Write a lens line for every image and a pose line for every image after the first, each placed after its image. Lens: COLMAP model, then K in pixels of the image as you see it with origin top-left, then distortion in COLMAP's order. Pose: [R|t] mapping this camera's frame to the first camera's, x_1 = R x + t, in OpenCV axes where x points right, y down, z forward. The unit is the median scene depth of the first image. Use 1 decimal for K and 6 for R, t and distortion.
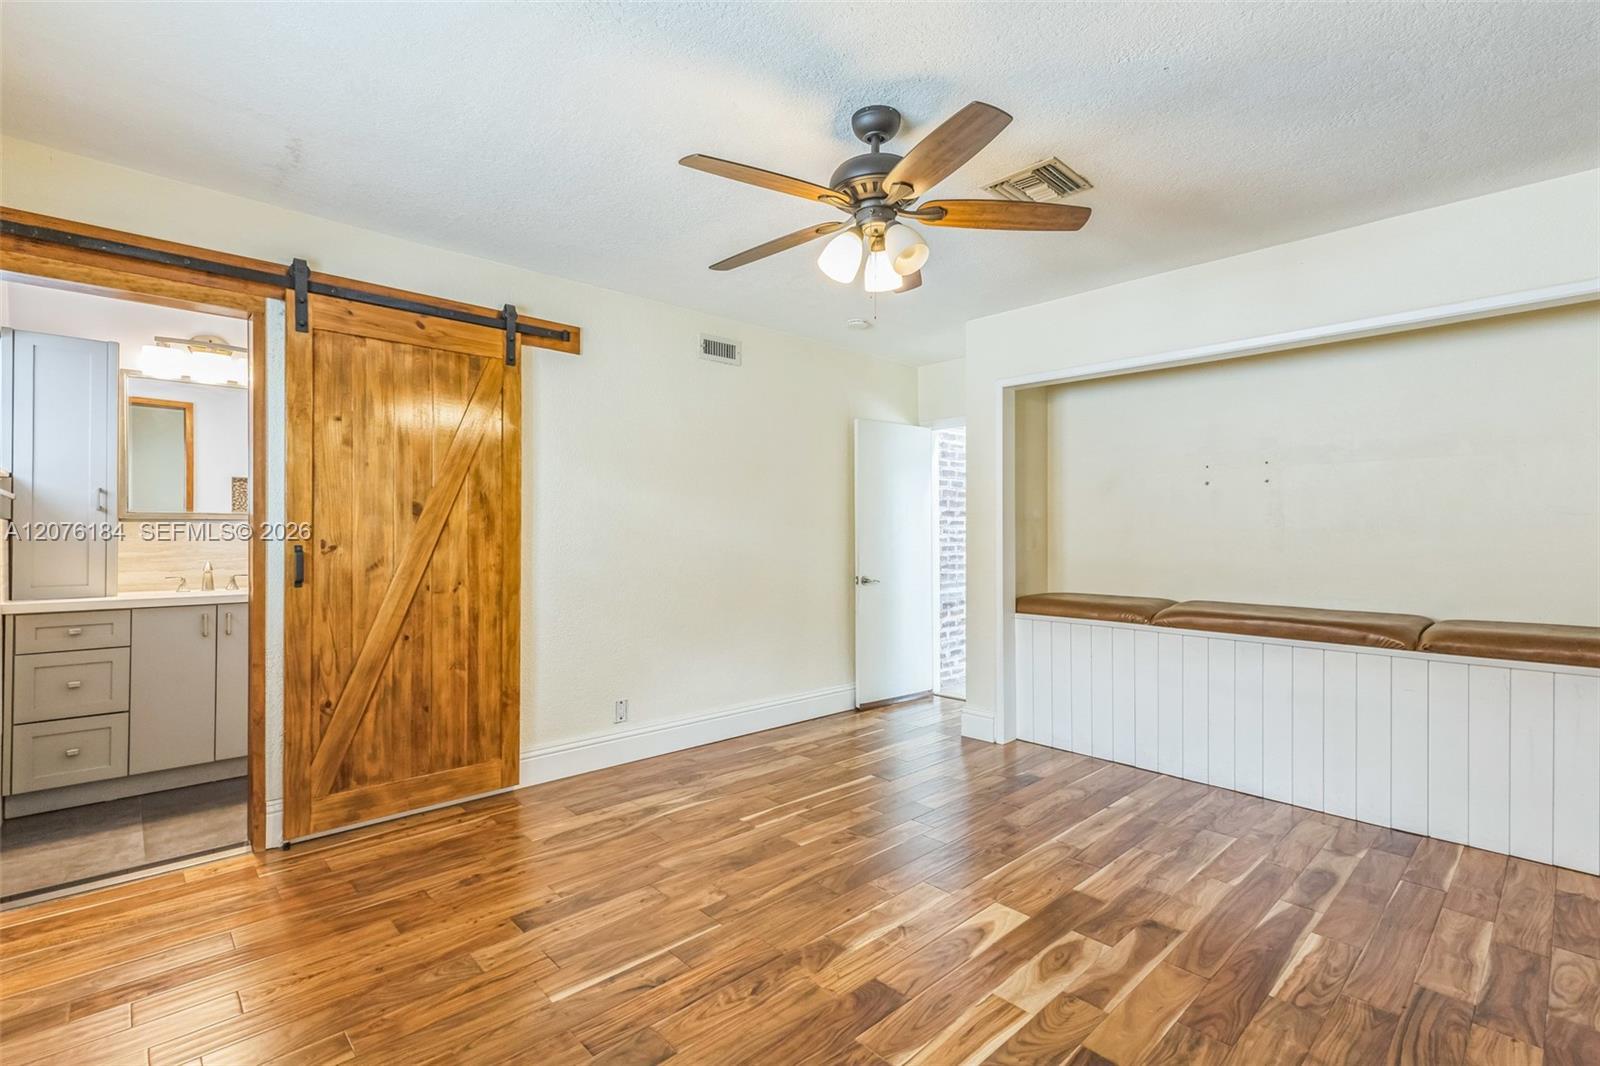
lens RADIAL K [[735.0, 0, 805.4], [0, 735.0, 522.1], [0, 0, 1]] dist [0.000844, 0.000107]
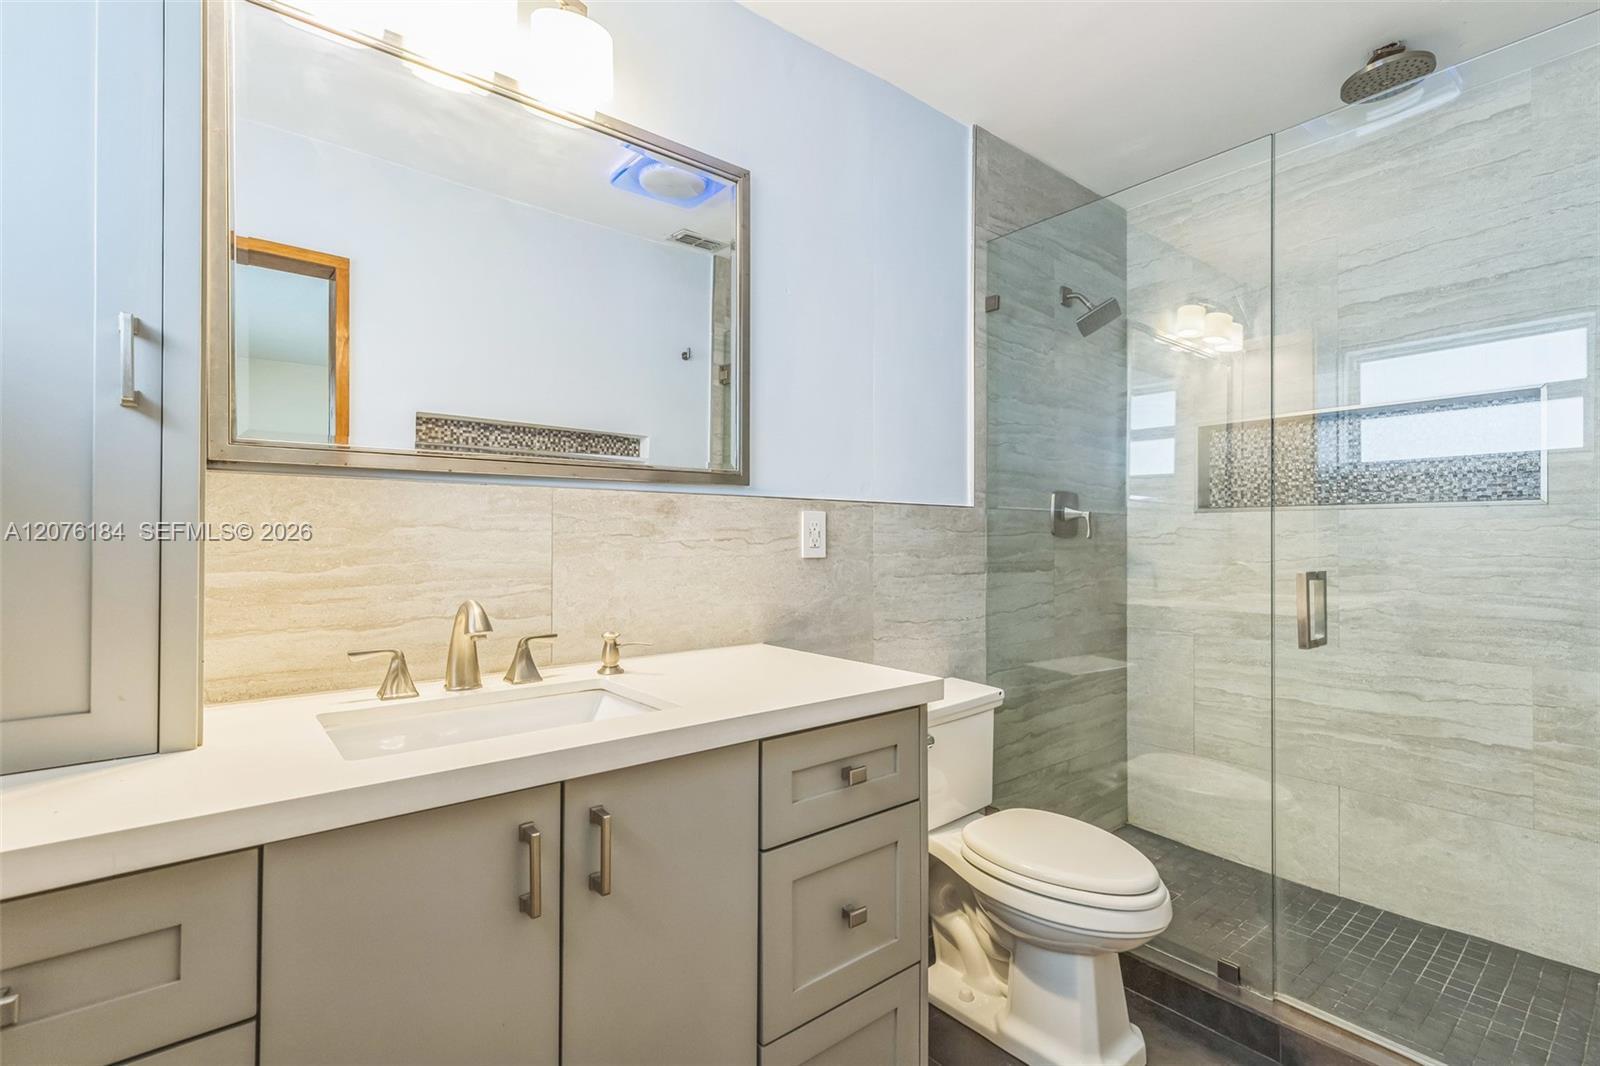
lens RADIAL K [[735.0, 0, 805.4], [0, 735.0, 522.1], [0, 0, 1]] dist [0.000844, 0.000107]
pose [[0.997694, 0.001142, -0.067866, -0.711221], [-0.001226, 0.999999, -0.001192, 0.021758], [0.067865, 0.001272, 0.997694, 0.761856]]
